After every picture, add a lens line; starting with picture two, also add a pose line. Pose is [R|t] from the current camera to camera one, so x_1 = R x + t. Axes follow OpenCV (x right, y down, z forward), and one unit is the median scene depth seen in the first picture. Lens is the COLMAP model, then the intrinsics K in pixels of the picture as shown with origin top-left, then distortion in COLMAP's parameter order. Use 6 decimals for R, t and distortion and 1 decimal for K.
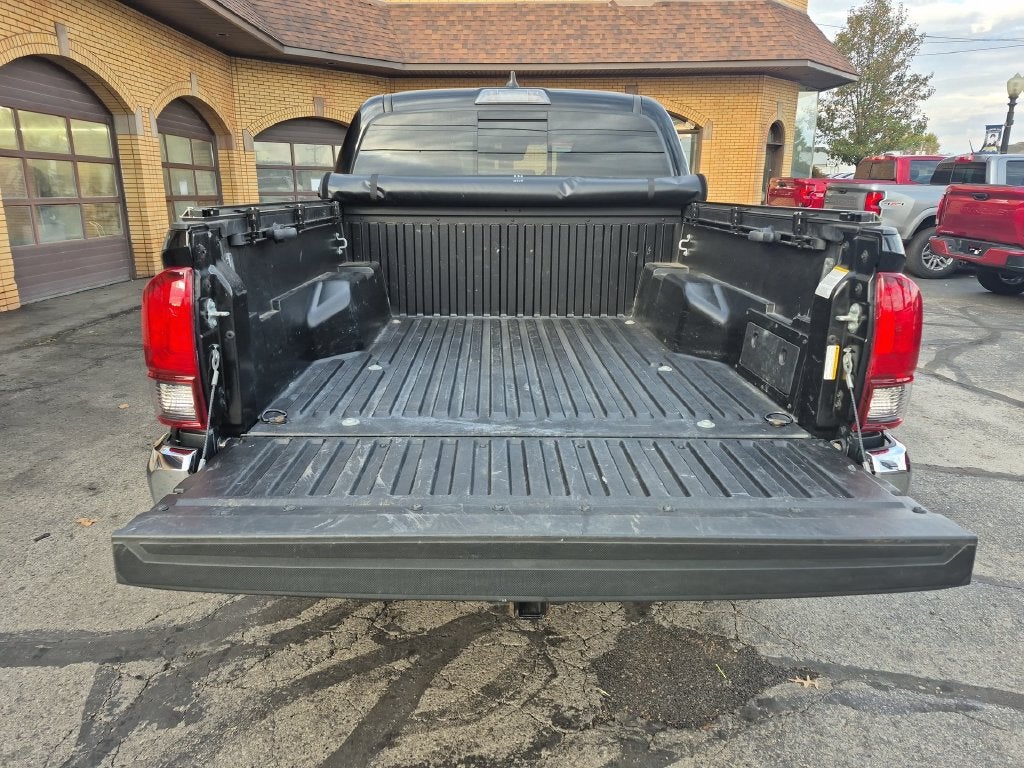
lens RADIAL K [[702.2, 0, 509.9], [0, 702.2, 384.4], [0, 0, 1]] dist [0.013177, 0.004797]
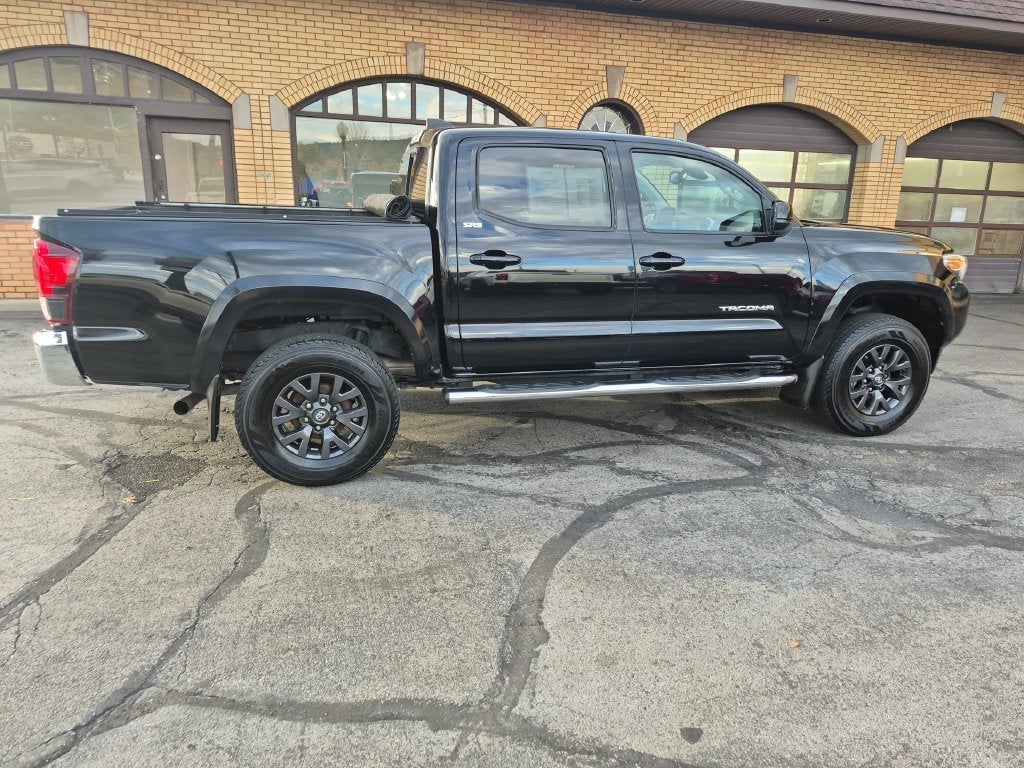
lens RADIAL K [[713.6, 0, 511.2], [0, 713.6, 373.1], [0, 0, 1]] dist [0.058284, -0.046829]
pose [[0.260115, 0.238484, -0.935663, 0.417729], [-0.291478, 0.943207, 0.159376, -0.072252], [0.920533, 0.231269, 0.314855, 0.239249]]
